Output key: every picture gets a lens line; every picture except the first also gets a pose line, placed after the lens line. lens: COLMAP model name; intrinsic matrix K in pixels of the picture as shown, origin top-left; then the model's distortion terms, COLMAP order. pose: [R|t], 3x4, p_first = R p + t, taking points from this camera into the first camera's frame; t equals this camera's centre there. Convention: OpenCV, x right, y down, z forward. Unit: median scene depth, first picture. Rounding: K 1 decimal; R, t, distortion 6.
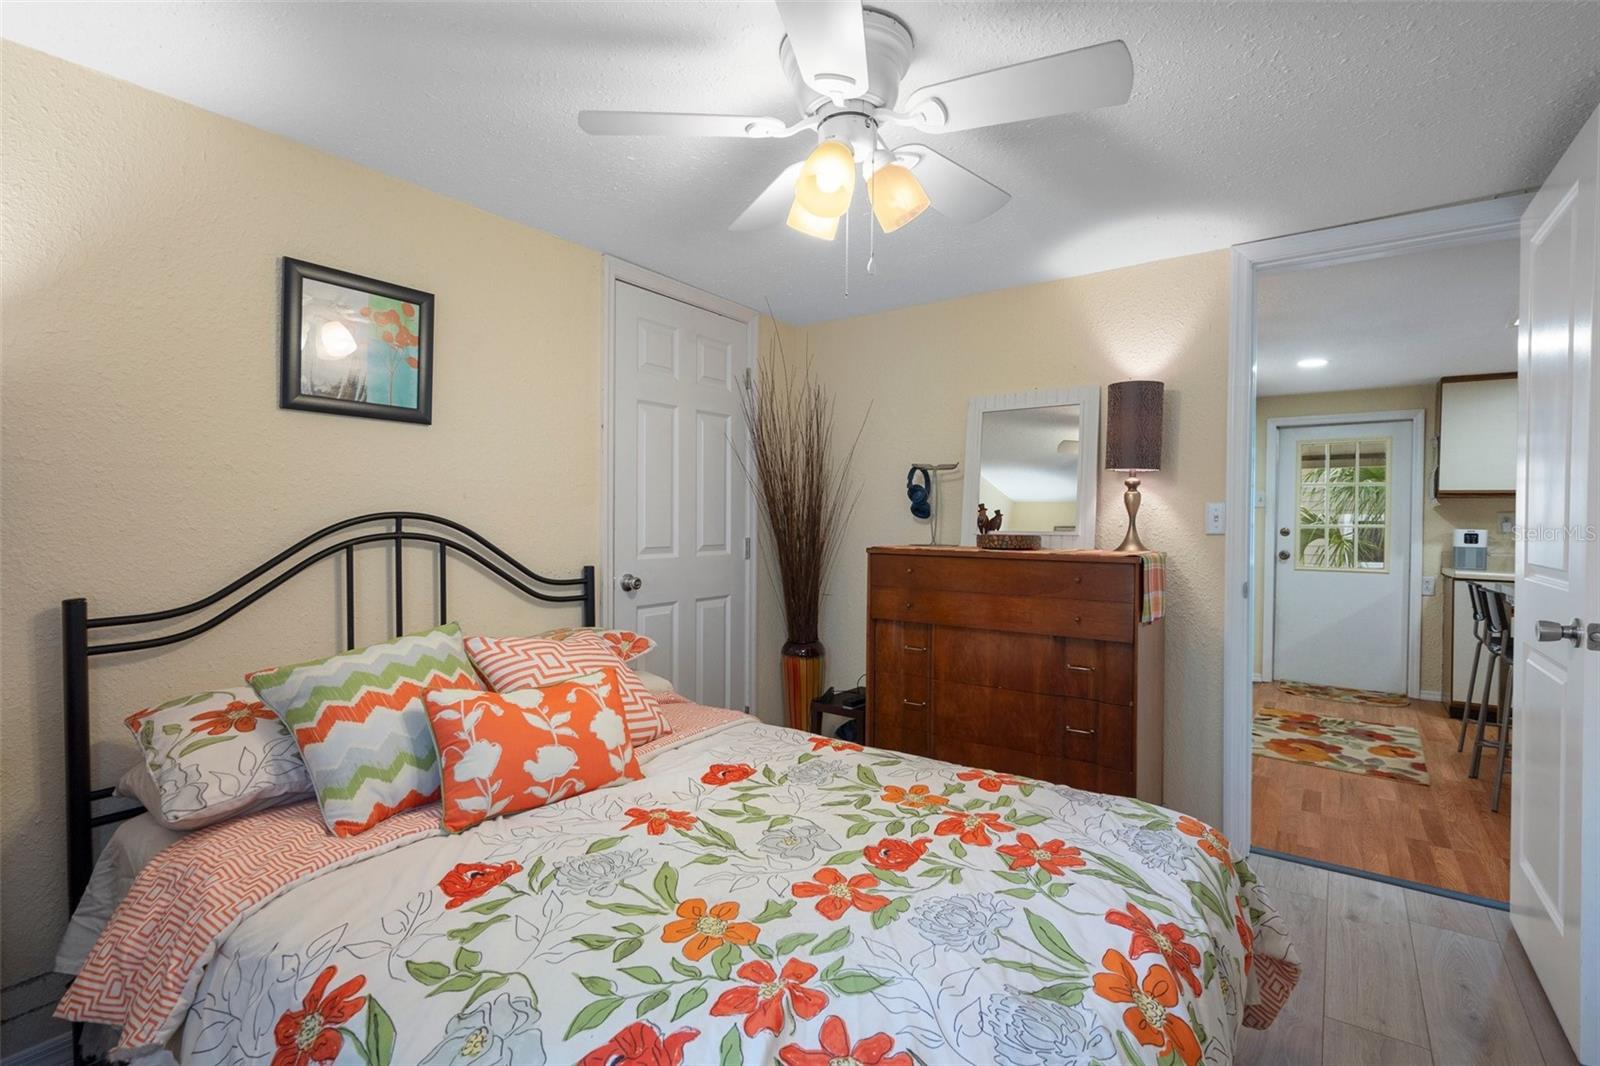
lens RADIAL K [[756.2, 0, 769.6], [0, 756.2, 527.0], [0, 0, 1]] dist [0.004708, 0.000699]
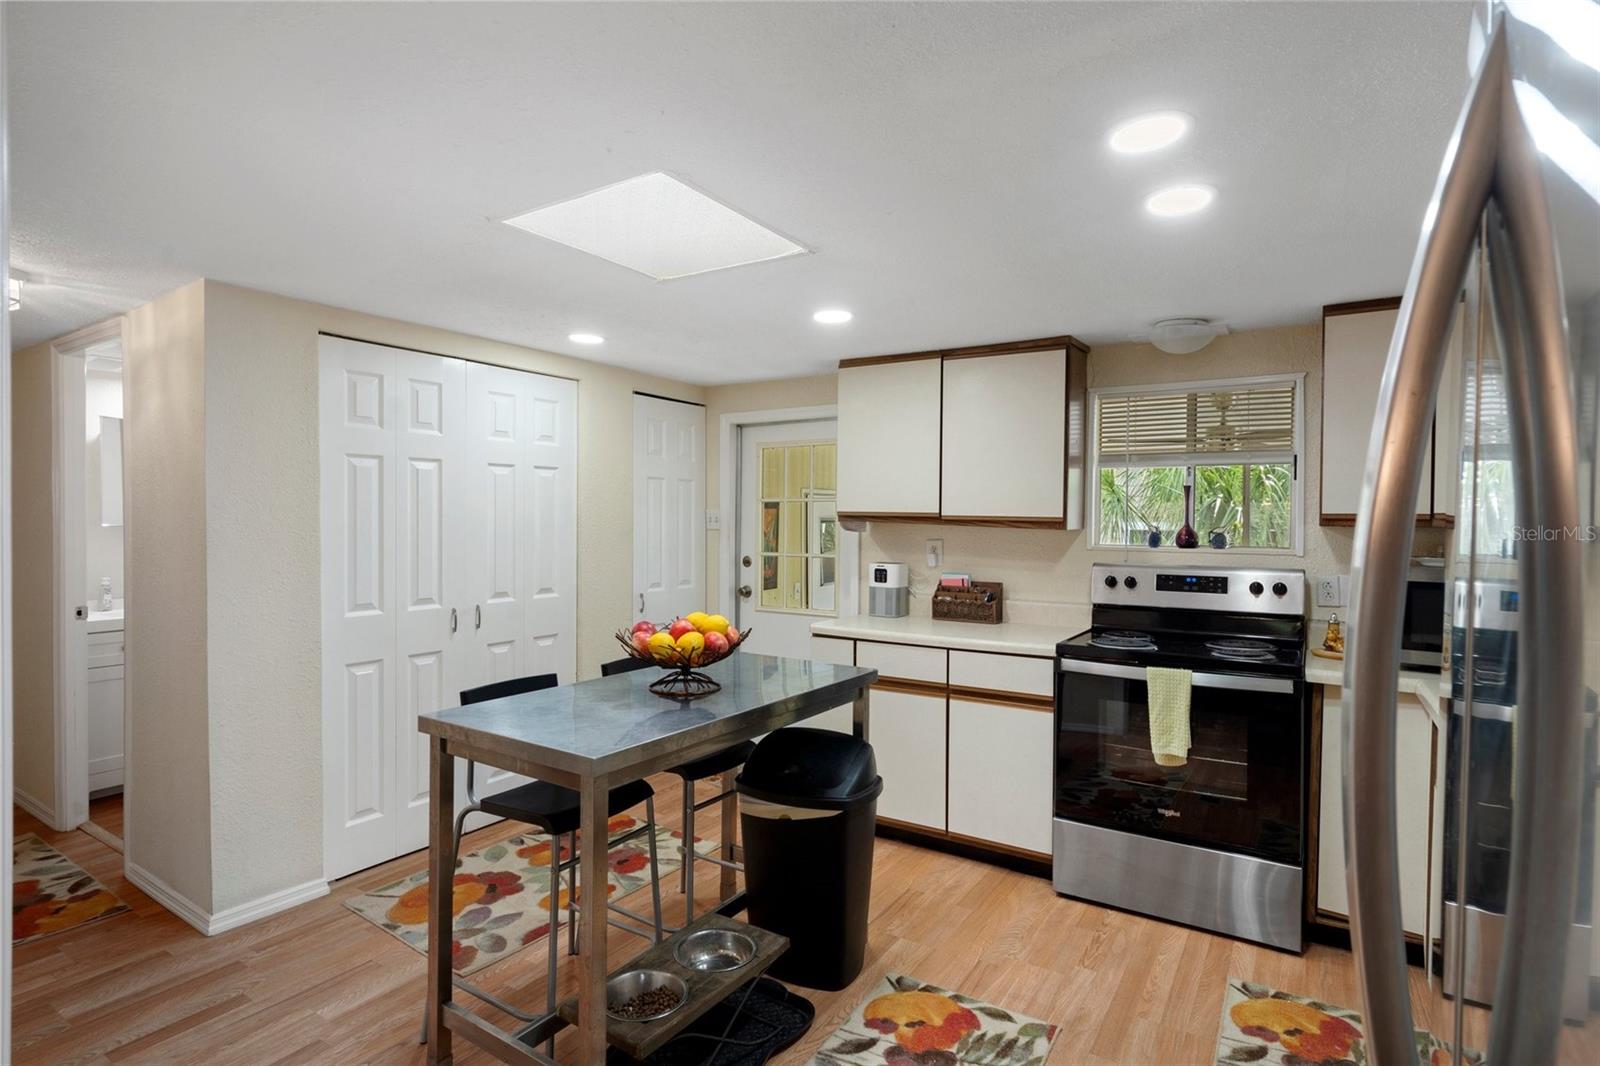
lens RADIAL K [[820.8, 0, 771.9], [0, 820.8, 549.7], [0, 0, 1]] dist [-0.000400, 0.000570]
pose [[0.999375, -0.003617, 0.035171, 0.769476], [0.002657, 0.999624, 0.027301, -0.031909], [-0.035257, -0.027190, 0.999008, 0.188121]]
